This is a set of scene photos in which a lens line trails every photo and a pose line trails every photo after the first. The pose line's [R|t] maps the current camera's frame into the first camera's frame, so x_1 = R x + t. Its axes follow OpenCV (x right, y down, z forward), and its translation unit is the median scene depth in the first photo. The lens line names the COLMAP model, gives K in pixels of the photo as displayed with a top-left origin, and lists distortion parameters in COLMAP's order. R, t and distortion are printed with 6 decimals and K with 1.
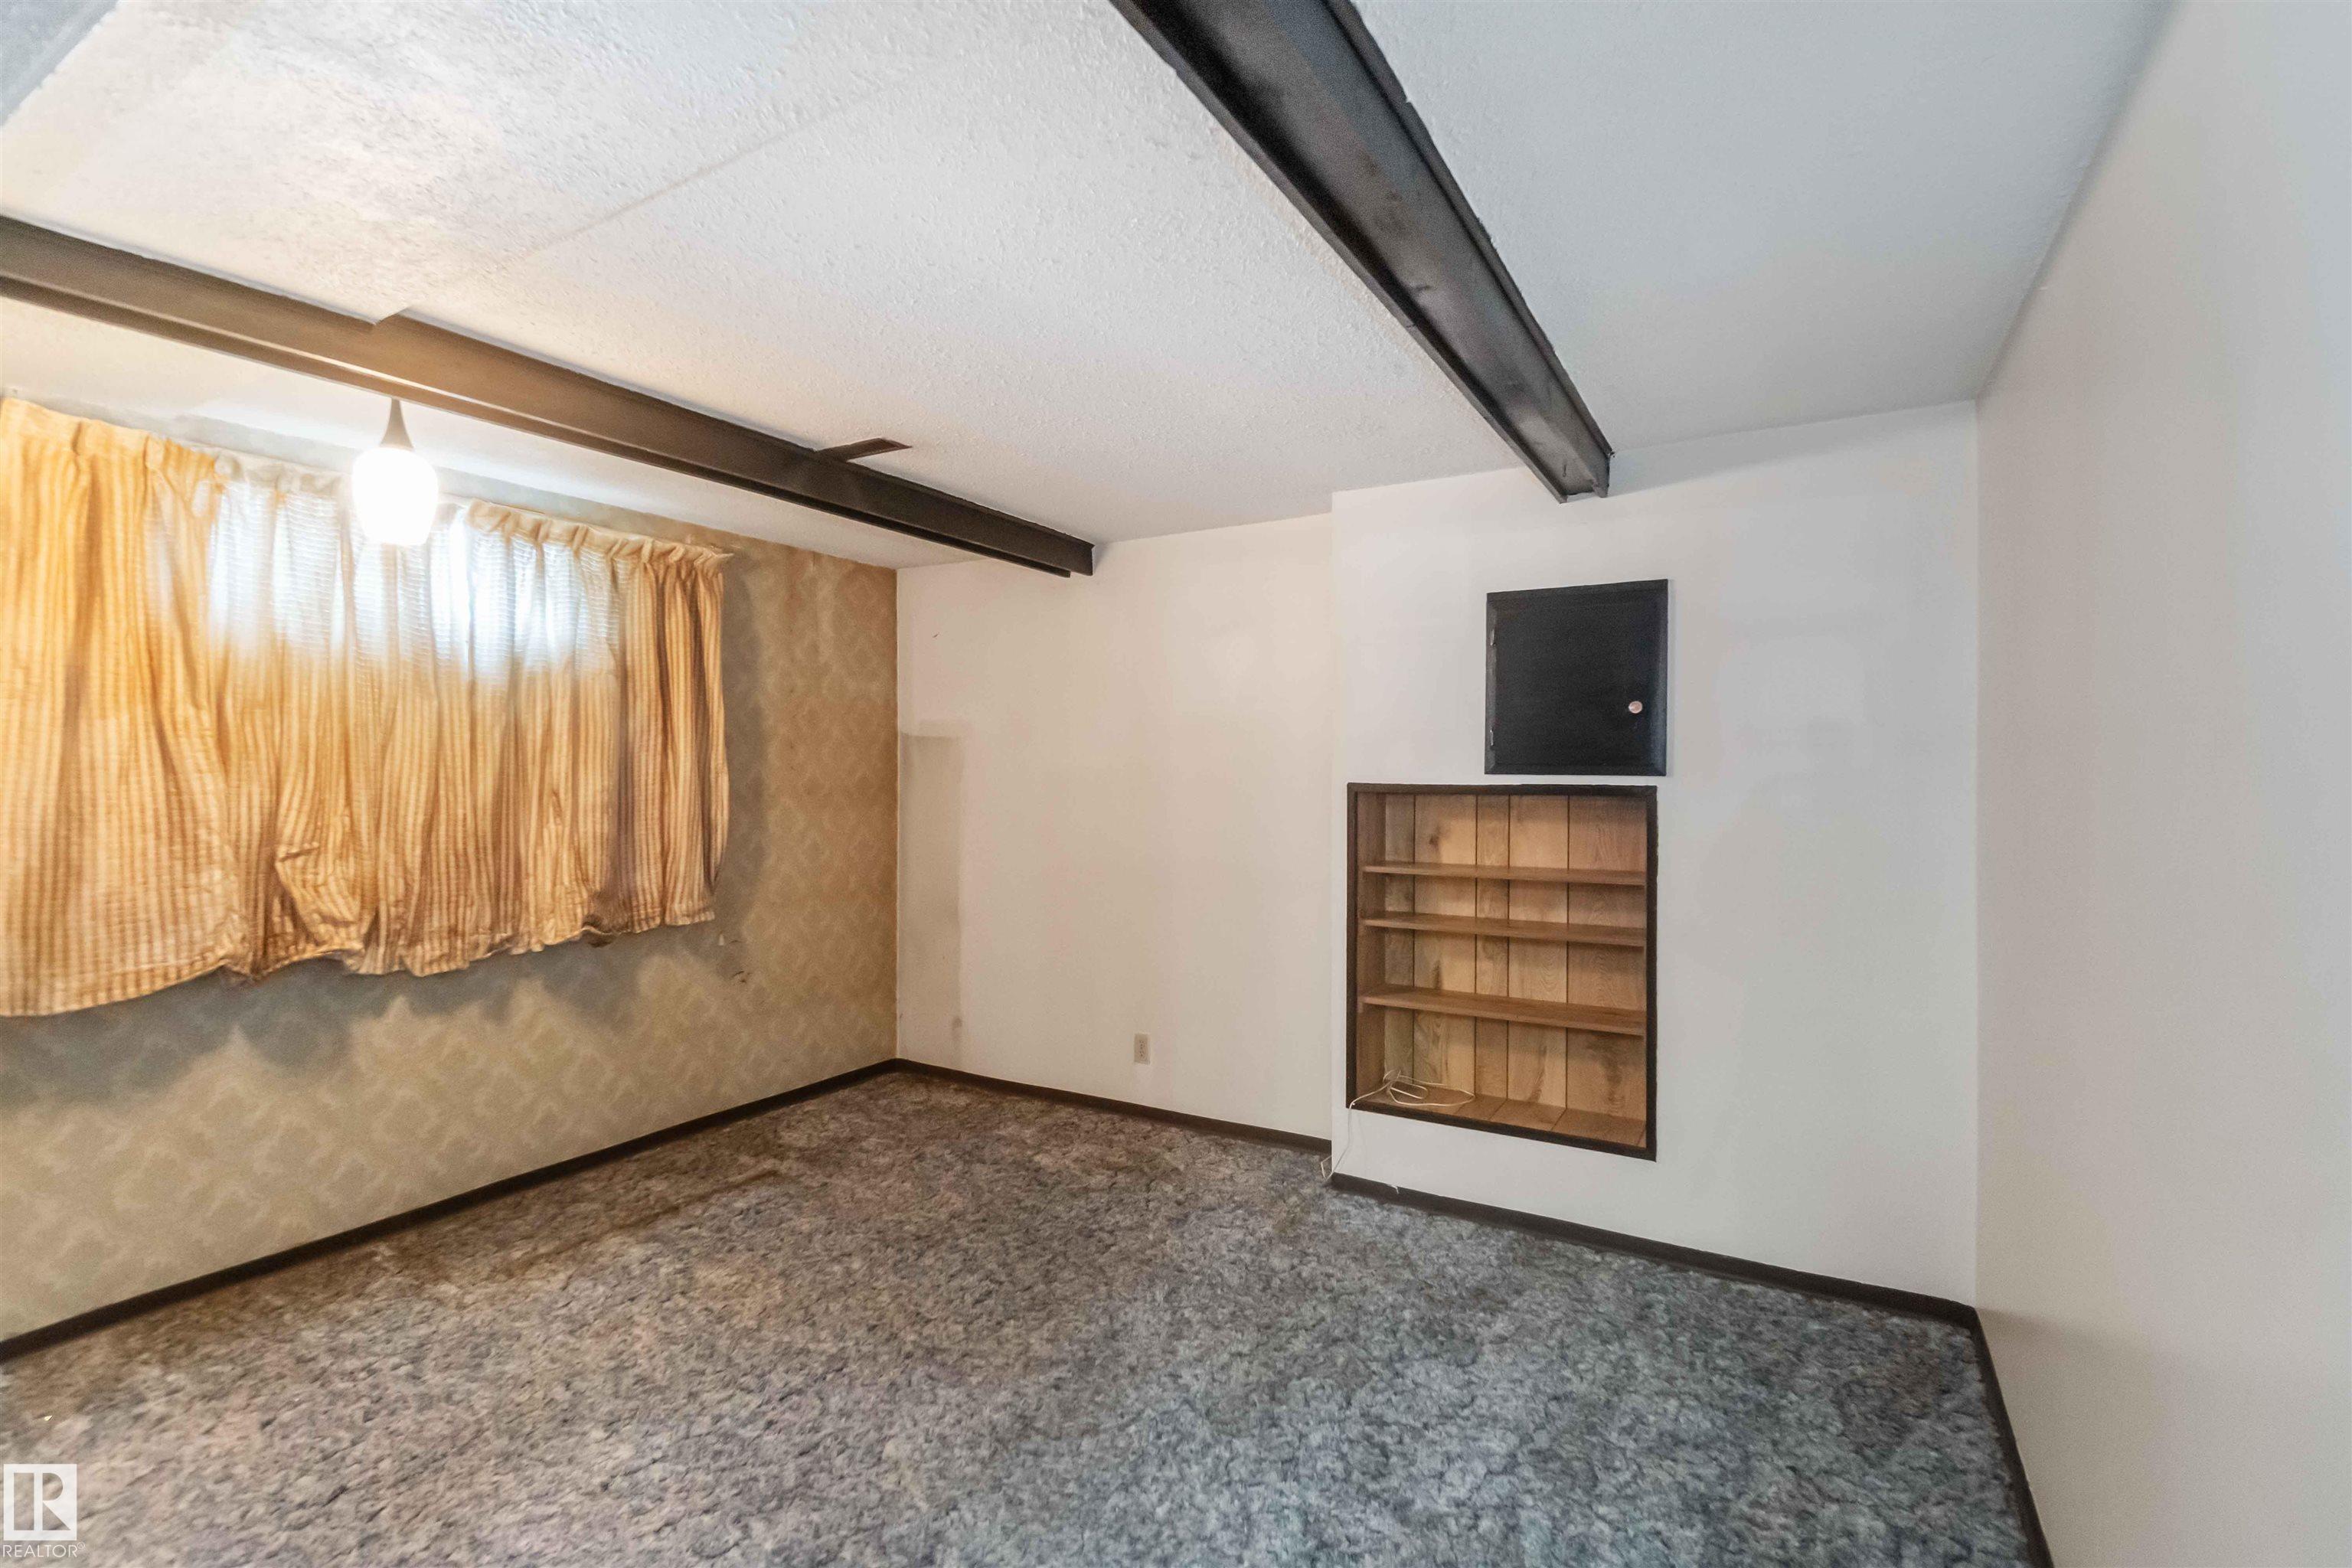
lens RADIAL K [[1045.2, 0, 1165.2], [0, 1045.2, 777.6], [0, 0, 1]] dist [-0.002348, 0.000008]
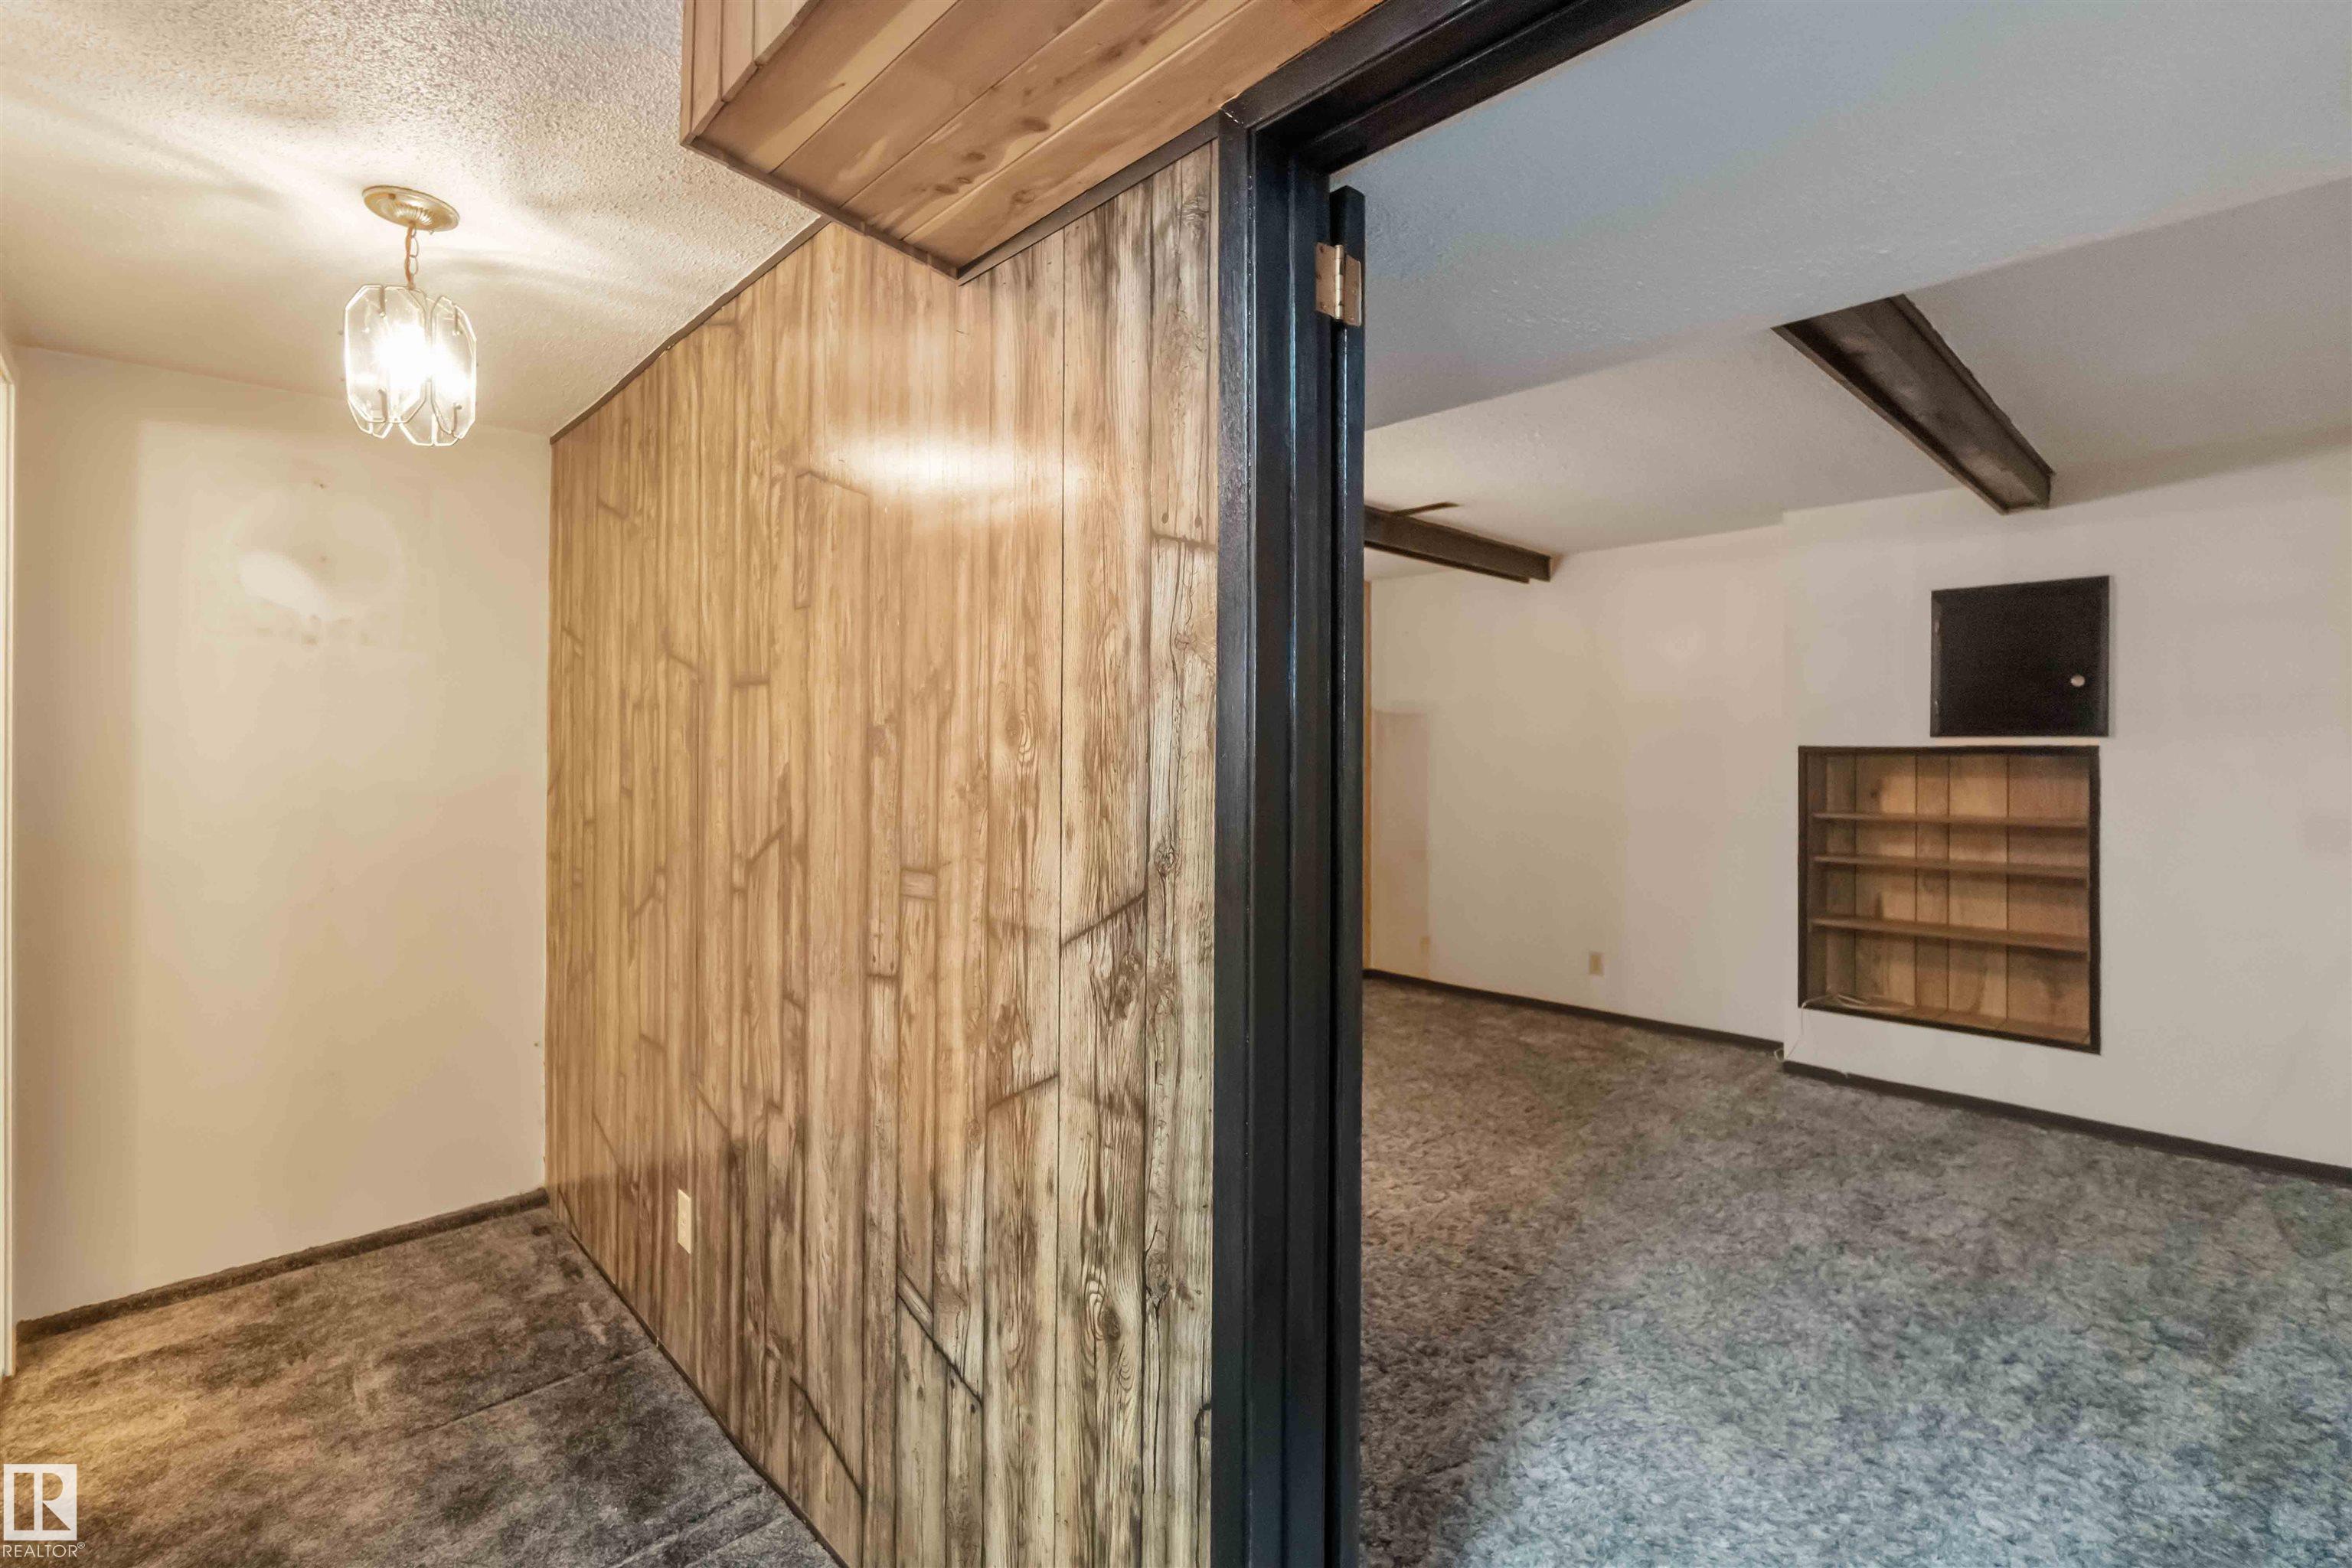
lens RADIAL K [[1054.1, 0, 1174.9], [0, 1054.1, 754.7], [0, 0, 1]] dist [0.002489, 0.000814]
pose [[0.965032, -0.001136, -0.262129, -0.222943], [0.000827, 0.999999, -0.001288, 0.017796], [0.262130, 0.001026, 0.965032, -0.424123]]
